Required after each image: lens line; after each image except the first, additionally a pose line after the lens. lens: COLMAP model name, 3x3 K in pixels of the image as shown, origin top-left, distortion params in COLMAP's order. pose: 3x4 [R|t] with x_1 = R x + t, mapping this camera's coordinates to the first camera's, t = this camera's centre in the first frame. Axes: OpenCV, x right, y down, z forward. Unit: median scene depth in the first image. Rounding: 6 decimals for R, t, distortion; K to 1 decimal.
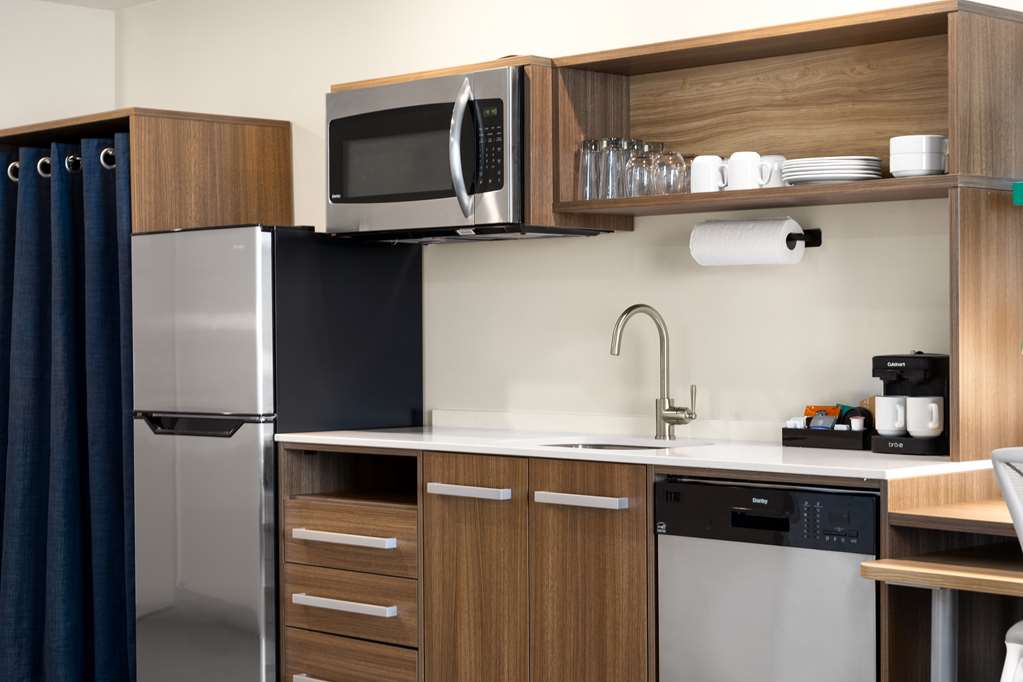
lens RADIAL K [[1819.0, 0, 511.5], [0, 1819.0, 343.9], [0, 0, 1]] dist [-0.028934, 0.000000]
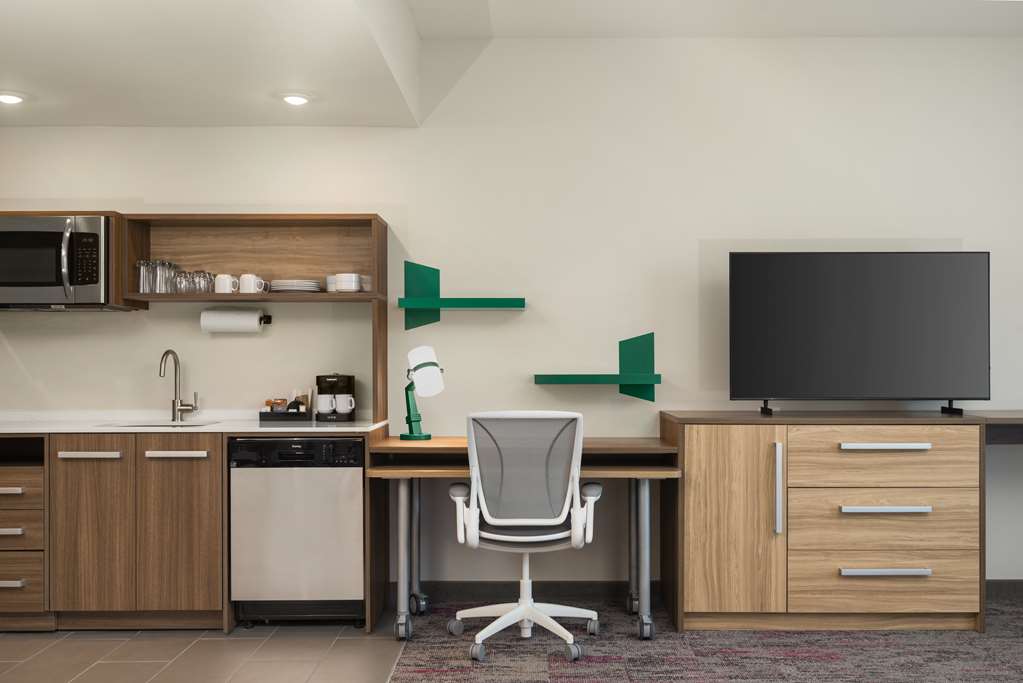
lens RADIAL K [[934.5, 0, 511.2], [0, 934.5, 339.8], [0, 0, 1]] dist [0.010066, 0.000000]
pose [[0.704452, 0.022227, 0.709404, -0.387534], [0.003645, 0.999383, -0.034932, 0.003324], [-0.709743, 0.027194, 0.703936, 0.071428]]
